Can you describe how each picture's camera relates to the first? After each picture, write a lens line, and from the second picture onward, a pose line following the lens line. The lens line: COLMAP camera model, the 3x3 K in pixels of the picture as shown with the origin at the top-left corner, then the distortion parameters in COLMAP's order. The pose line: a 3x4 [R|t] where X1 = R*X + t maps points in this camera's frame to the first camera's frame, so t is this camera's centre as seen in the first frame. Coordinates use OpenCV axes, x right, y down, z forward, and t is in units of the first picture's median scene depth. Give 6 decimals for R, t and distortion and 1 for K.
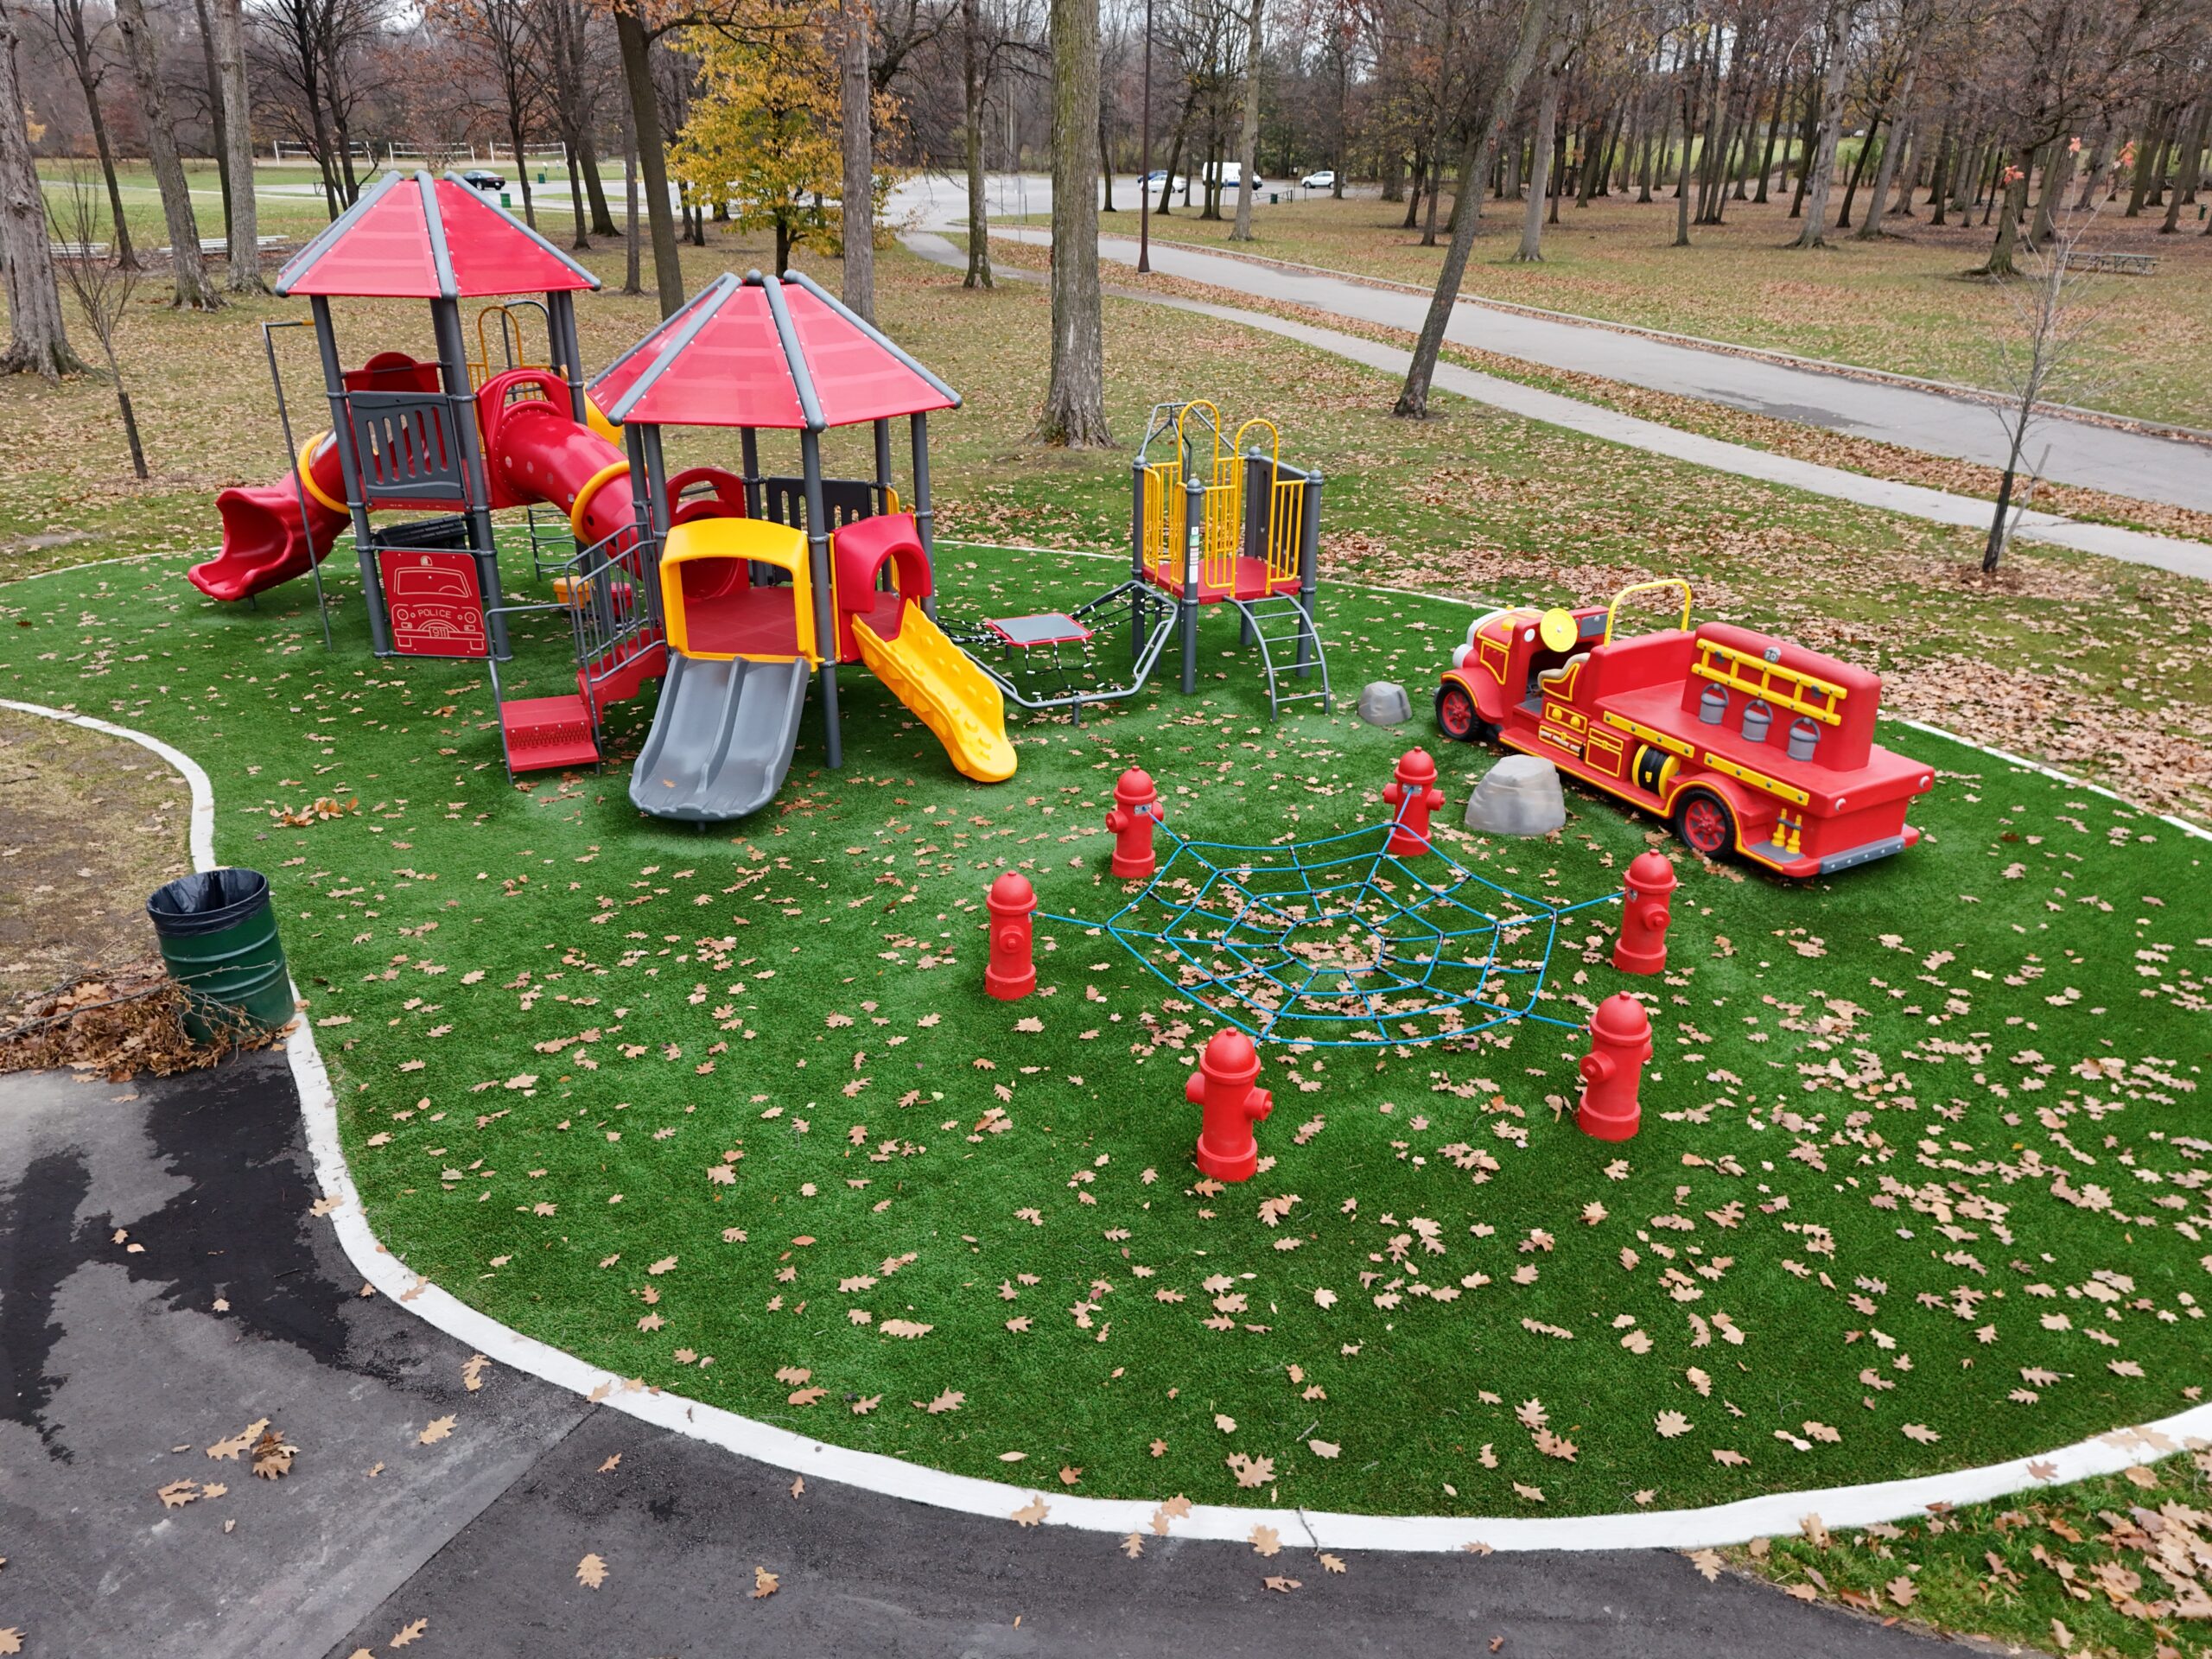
lens RADIAL K [[1616.0, 0, 1110.3], [0, 1616.0, 838.2], [0, 0, 1]] dist [0.079155, -0.075388]
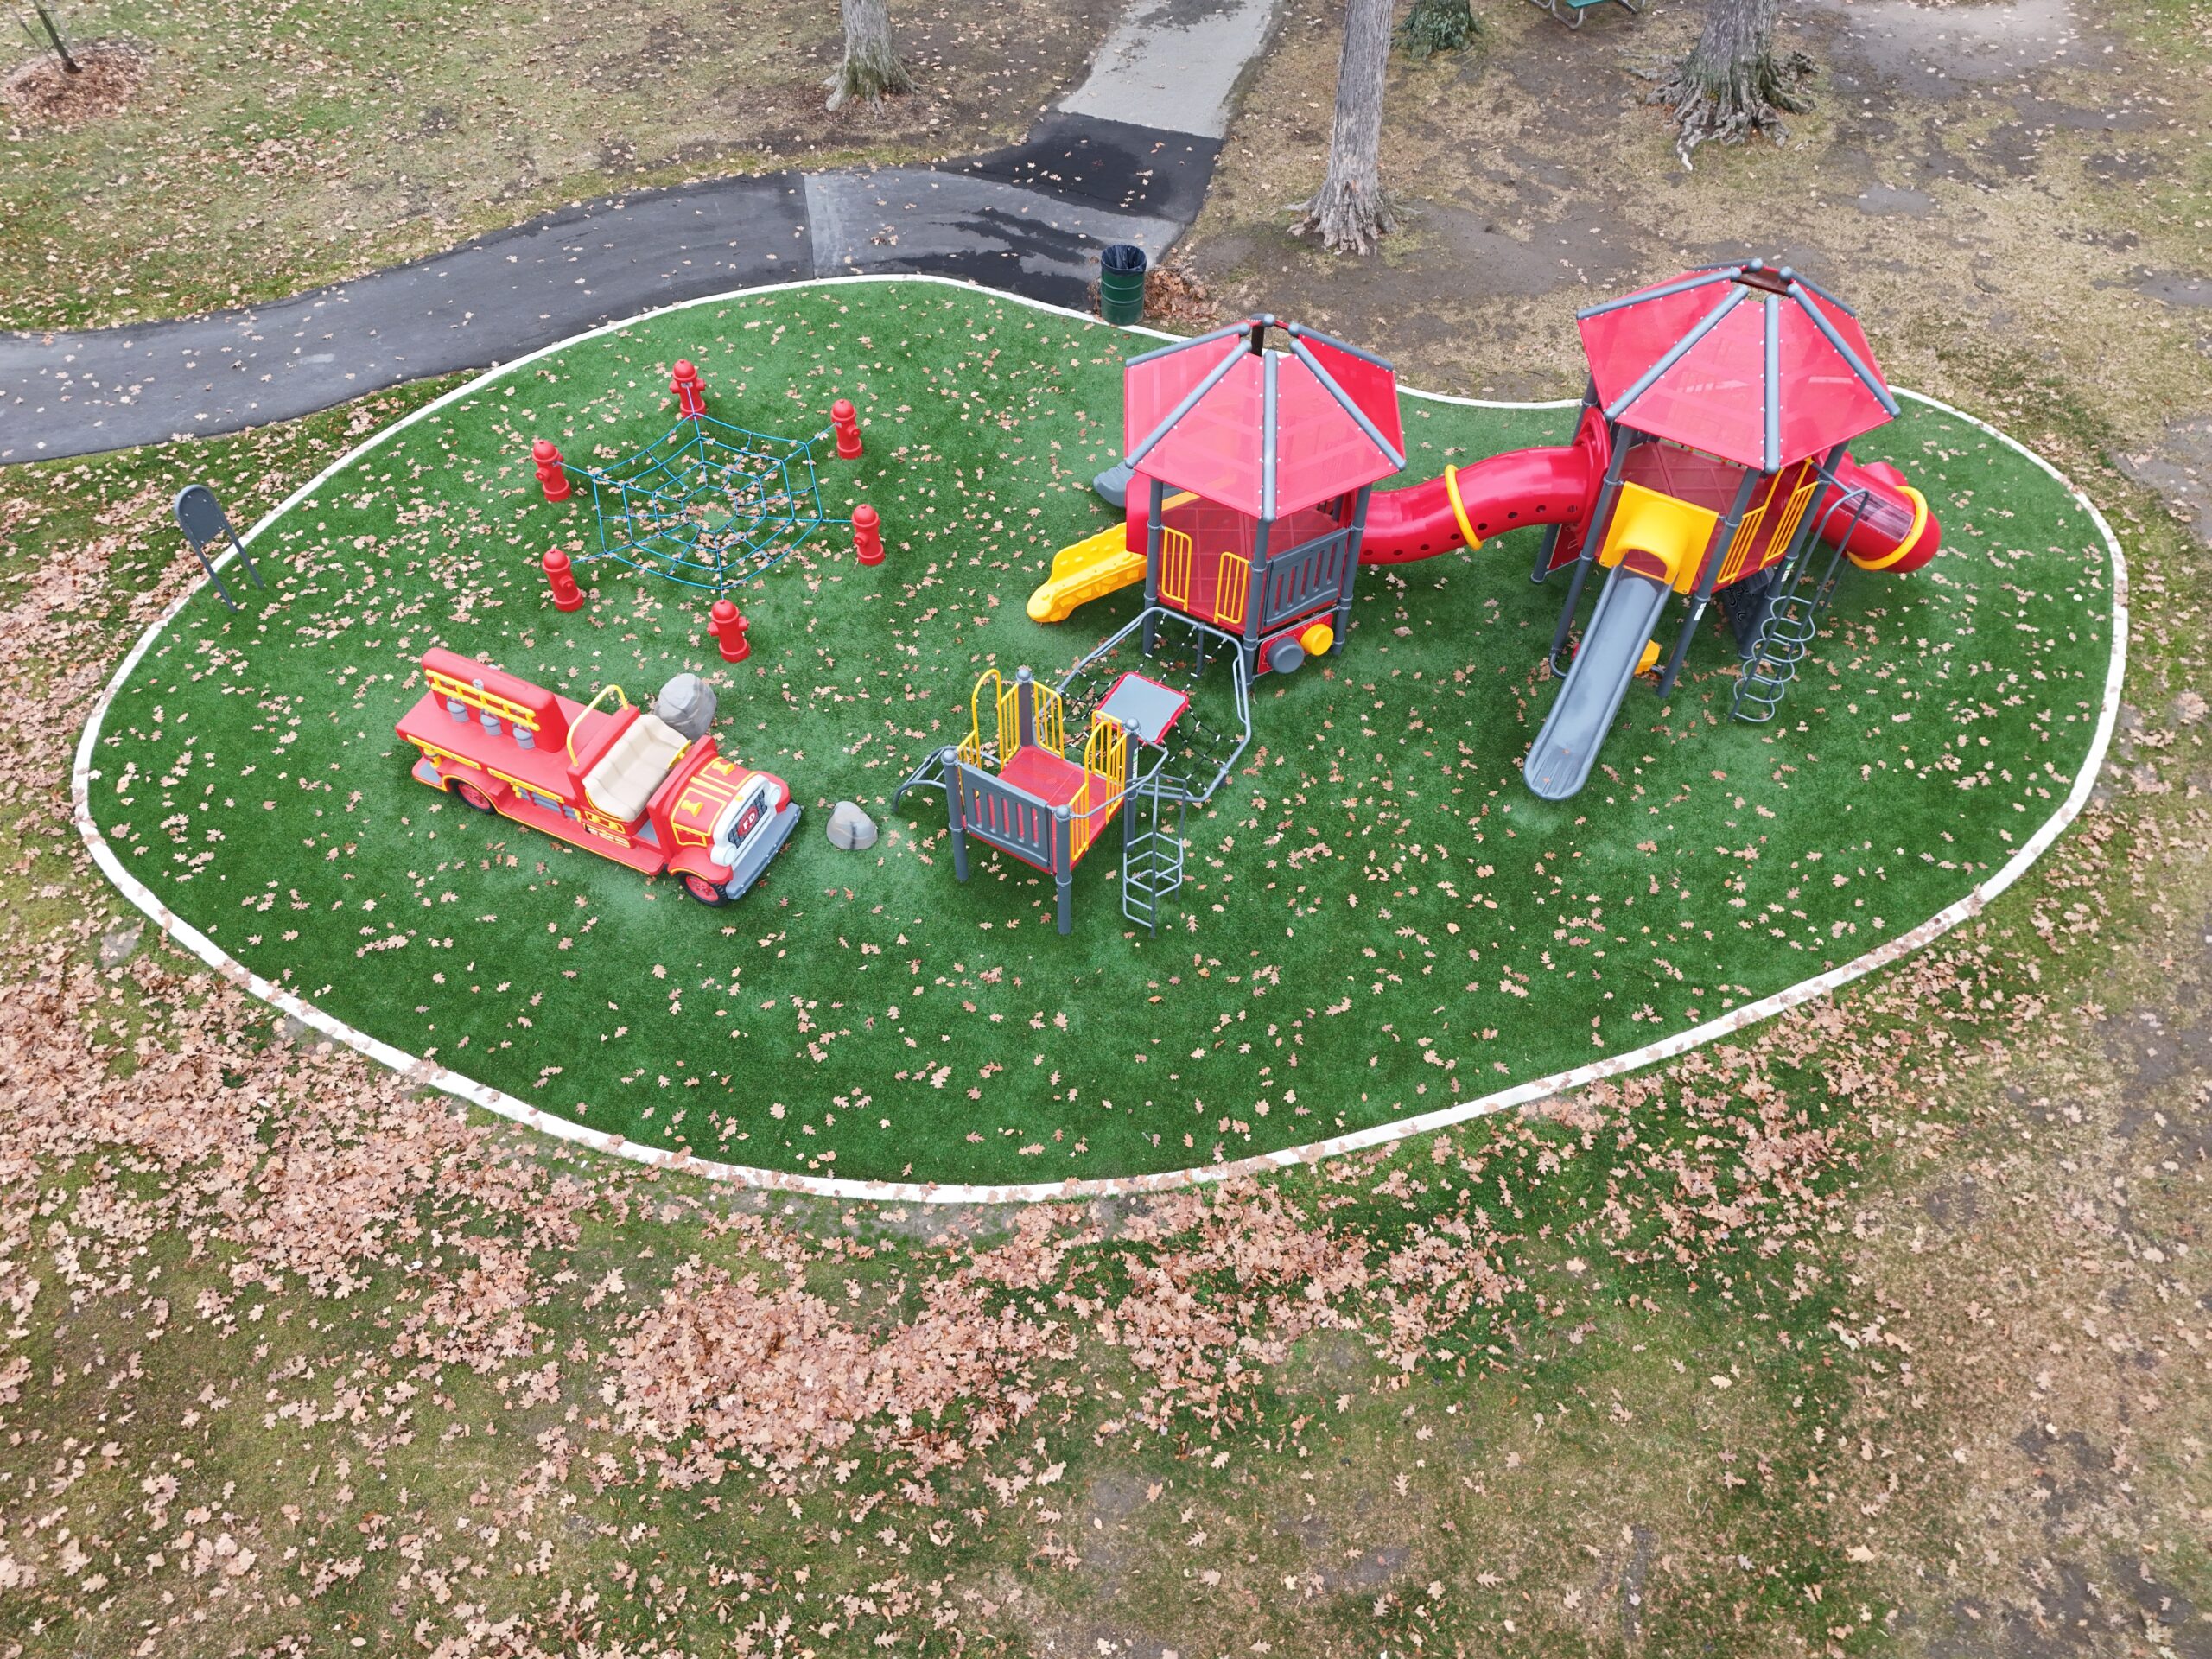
lens RADIAL K [[1616.0, 0, 1110.3], [0, 1616.0, 838.2], [0, 0, 1]] dist [0.079155, -0.075388]
pose [[-0.804170, 0.464685, -0.370645, 0.619777], [-0.250260, 0.300907, 0.920231, -1.619092], [0.539147, 0.832780, -0.125688, 1.726761]]
